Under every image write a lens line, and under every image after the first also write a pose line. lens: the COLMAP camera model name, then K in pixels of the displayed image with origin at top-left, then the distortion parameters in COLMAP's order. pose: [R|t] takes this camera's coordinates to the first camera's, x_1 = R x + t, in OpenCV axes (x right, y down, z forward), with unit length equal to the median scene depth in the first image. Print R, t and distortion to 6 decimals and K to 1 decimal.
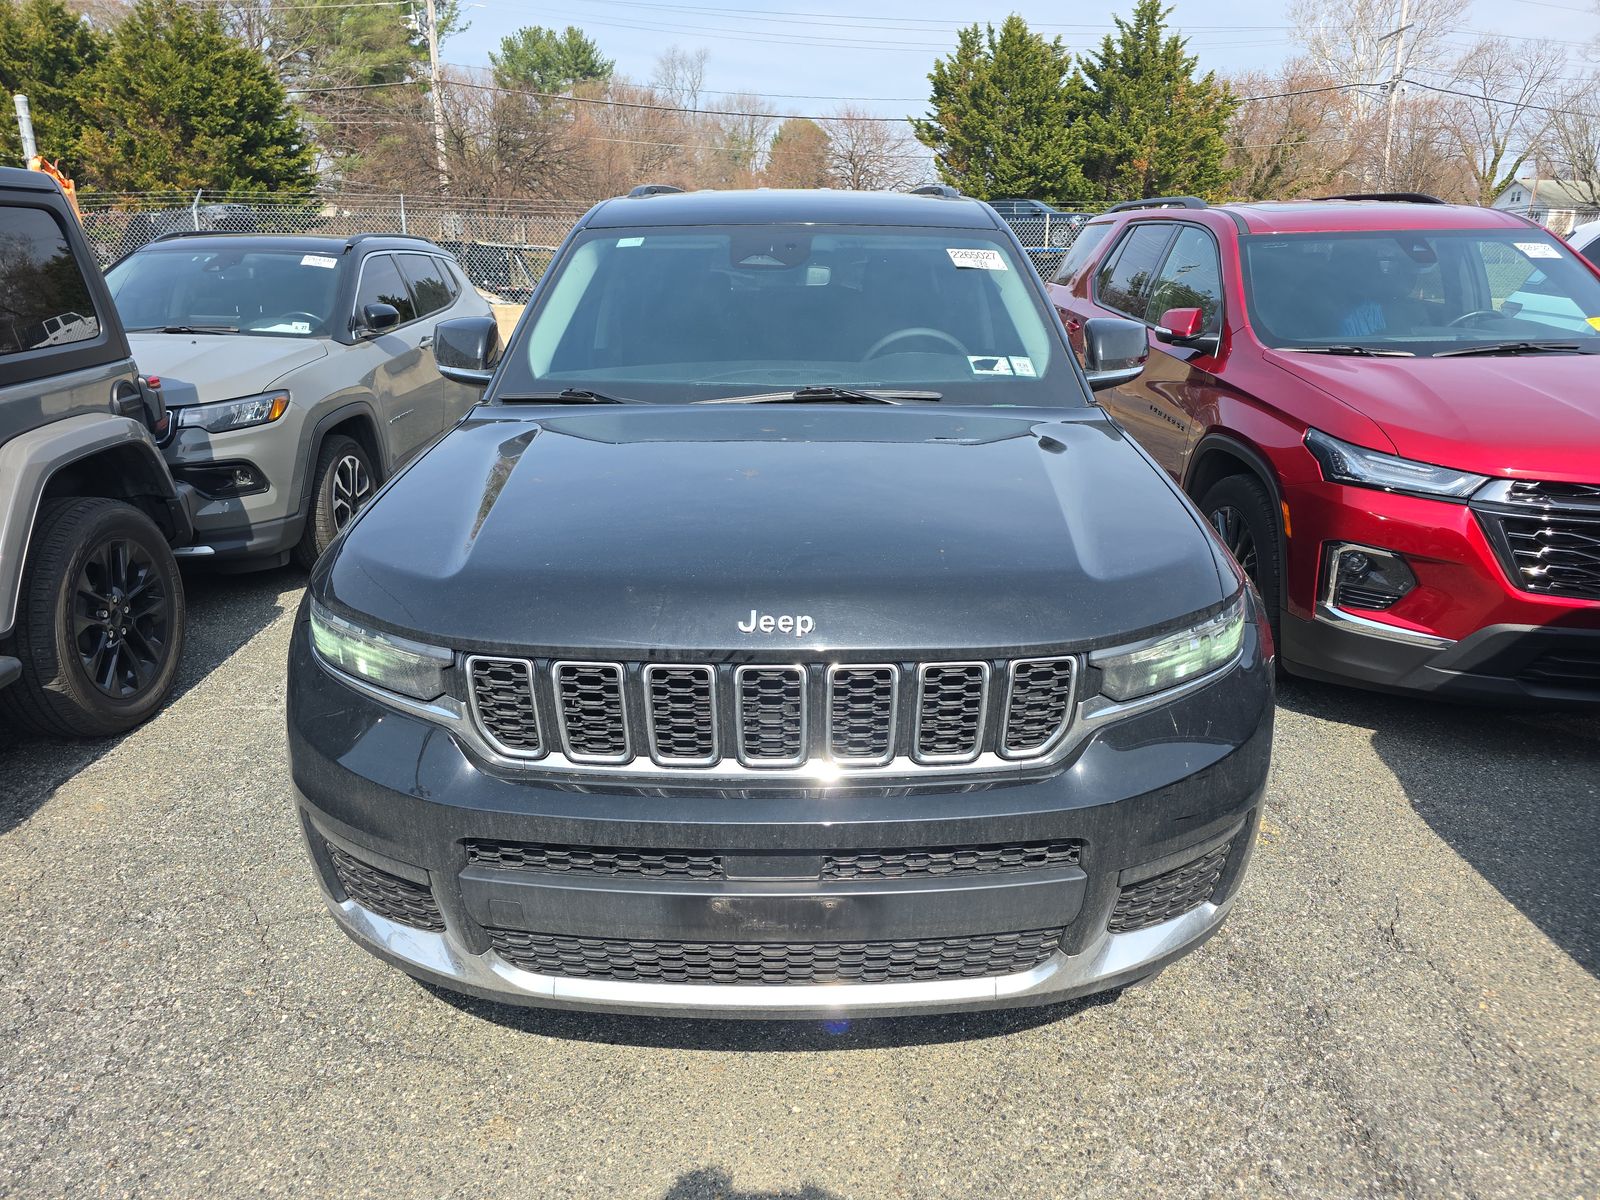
lens RADIAL K [[1157.4, 0, 807.2], [0, 1157.4, 599.0], [0, 0, 1]] dist [0.083925, -0.071040]
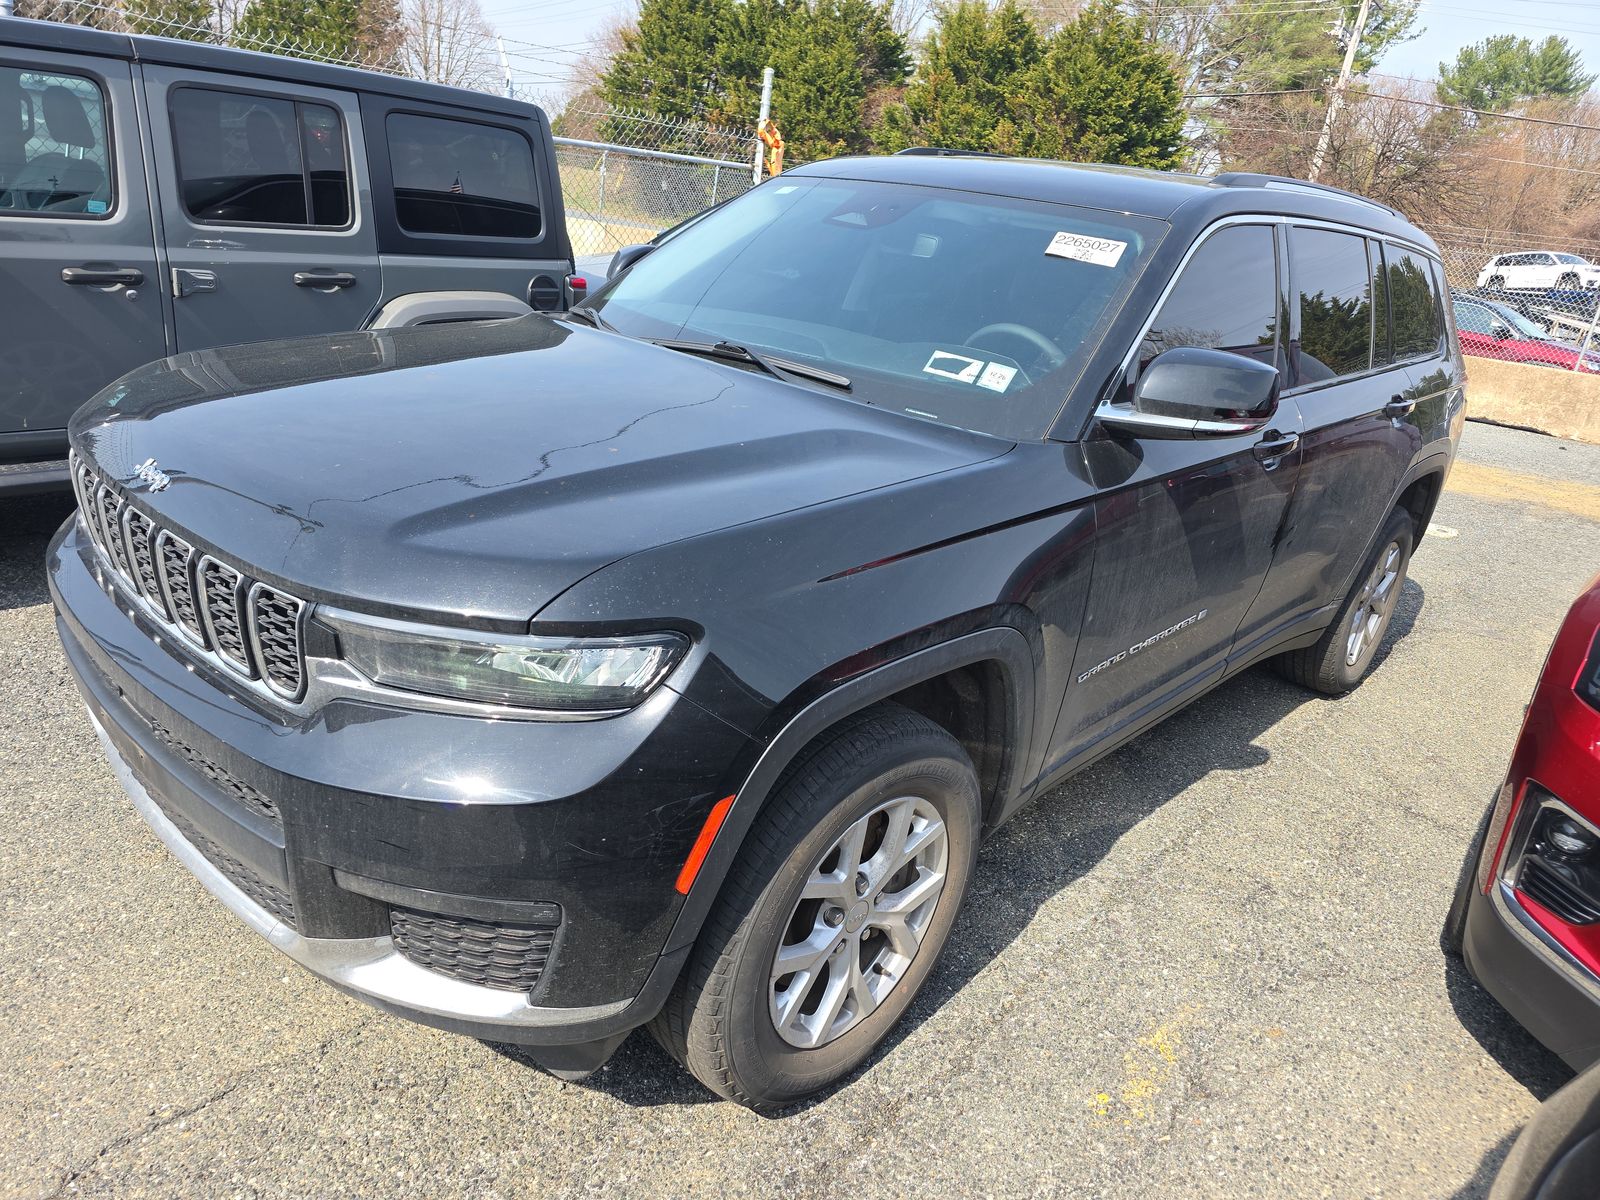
lens RADIAL K [[1157.4, 0, 807.2], [0, 1157.4, 599.0], [0, 0, 1]] dist [0.083925, -0.071040]
pose [[0.703017, 0.318940, -0.635644, 0.134264], [-0.328326, 0.938401, 0.107726, -0.021378], [0.630848, 0.132965, 0.764429, 0.070789]]
